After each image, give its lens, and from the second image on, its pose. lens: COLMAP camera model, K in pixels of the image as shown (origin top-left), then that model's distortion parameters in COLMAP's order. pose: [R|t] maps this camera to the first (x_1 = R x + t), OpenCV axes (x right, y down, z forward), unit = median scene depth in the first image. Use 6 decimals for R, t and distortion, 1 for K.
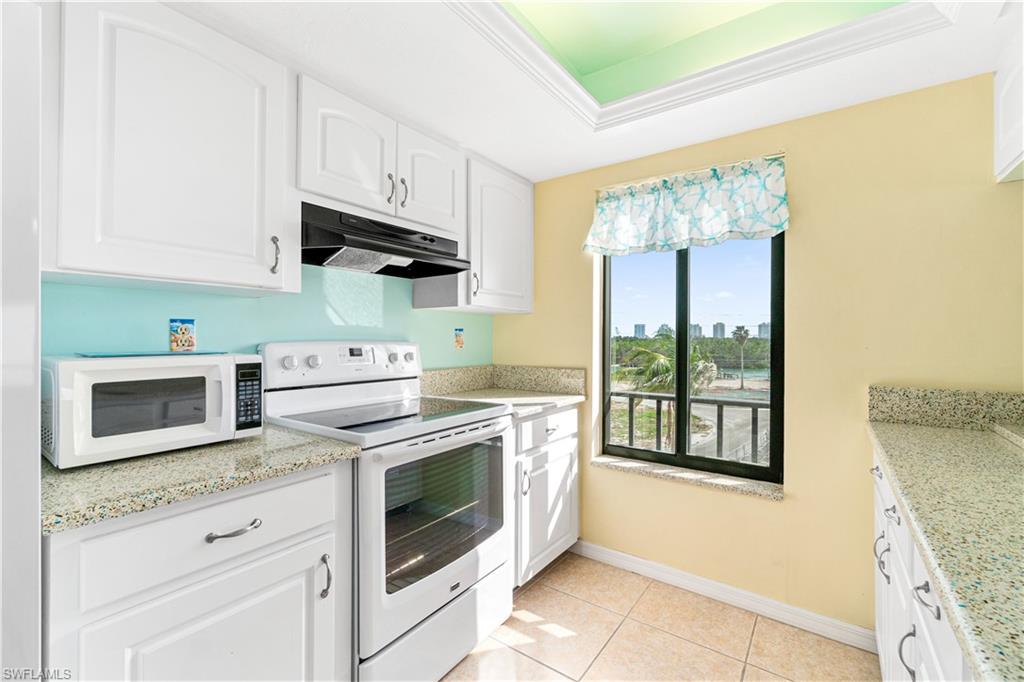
lens RADIAL K [[439.2, 0, 504.8], [0, 439.2, 337.5], [0, 0, 1]] dist [-0.004080, -0.000318]
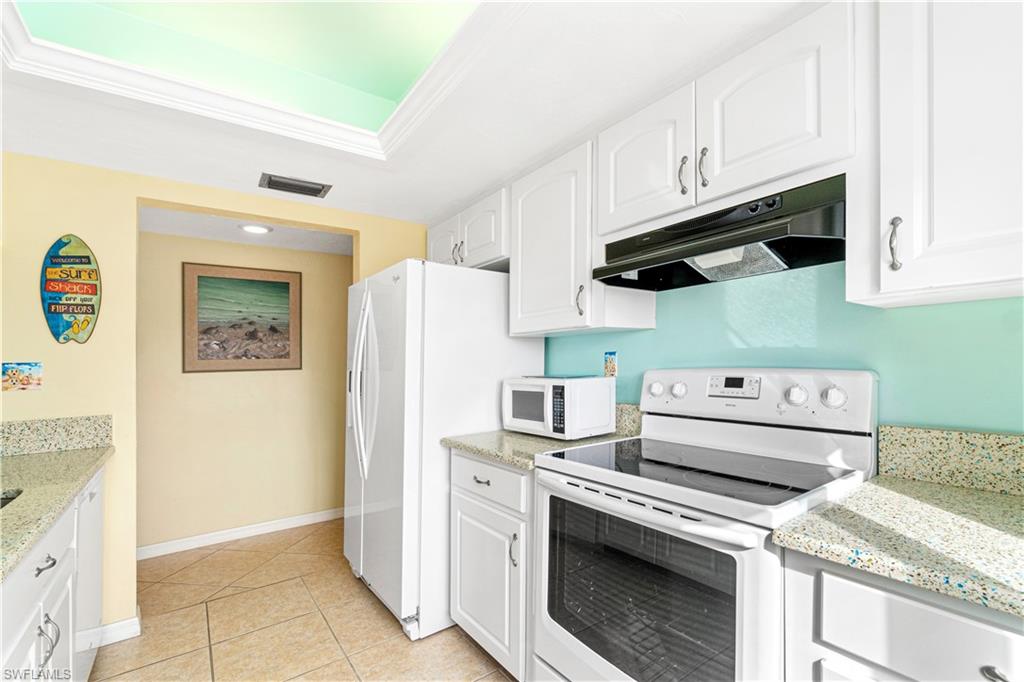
lens RADIAL K [[454.3, 0, 513.1], [0, 454.3, 362.6], [0, 0, 1]] dist [-0.001478, -0.000151]
pose [[-0.304857, 0.001533, -0.952397, 0.510712], [0.020269, 0.999783, -0.004878, -0.005377], [0.952182, -0.020791, -0.304822, 0.817711]]
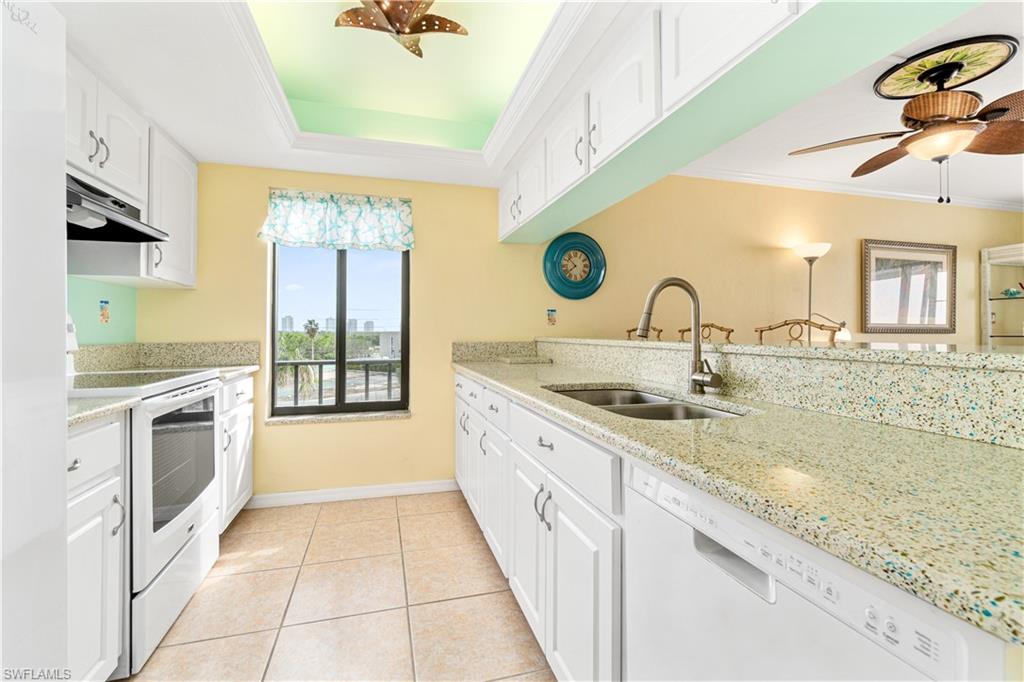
lens RADIAL K [[451.1, 0, 509.7], [0, 451.1, 329.1], [0, 0, 1]] dist [-0.001754, -0.000125]
pose [[0.611934, 0.002286, 0.790905, -0.404842], [0.001160, 0.999992, -0.003788, 0.052106], [-0.790908, 0.003235, 0.611927, -0.265015]]
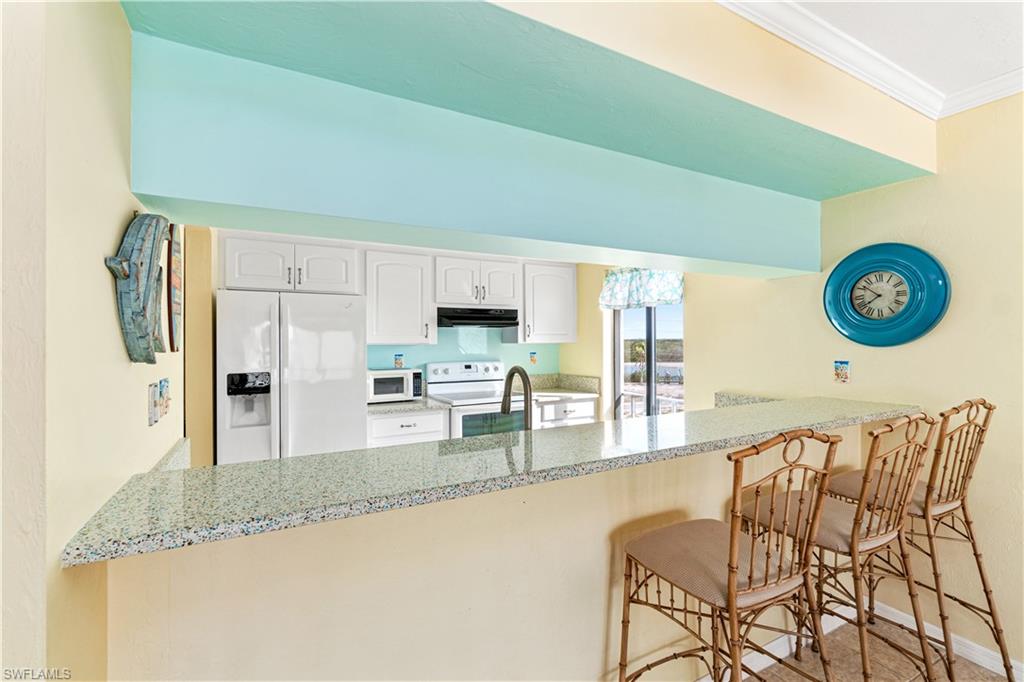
lens RADIAL K [[450.3, 0, 502.3], [0, 450.3, 337.8], [0, 0, 1]] dist [-0.004073, -0.000425]
pose [[0.898296, -0.010606, -0.439264, 0.709808], [0.008602, 0.999942, -0.006553, -0.084668], [0.439307, 0.002108, 0.898334, -0.811821]]
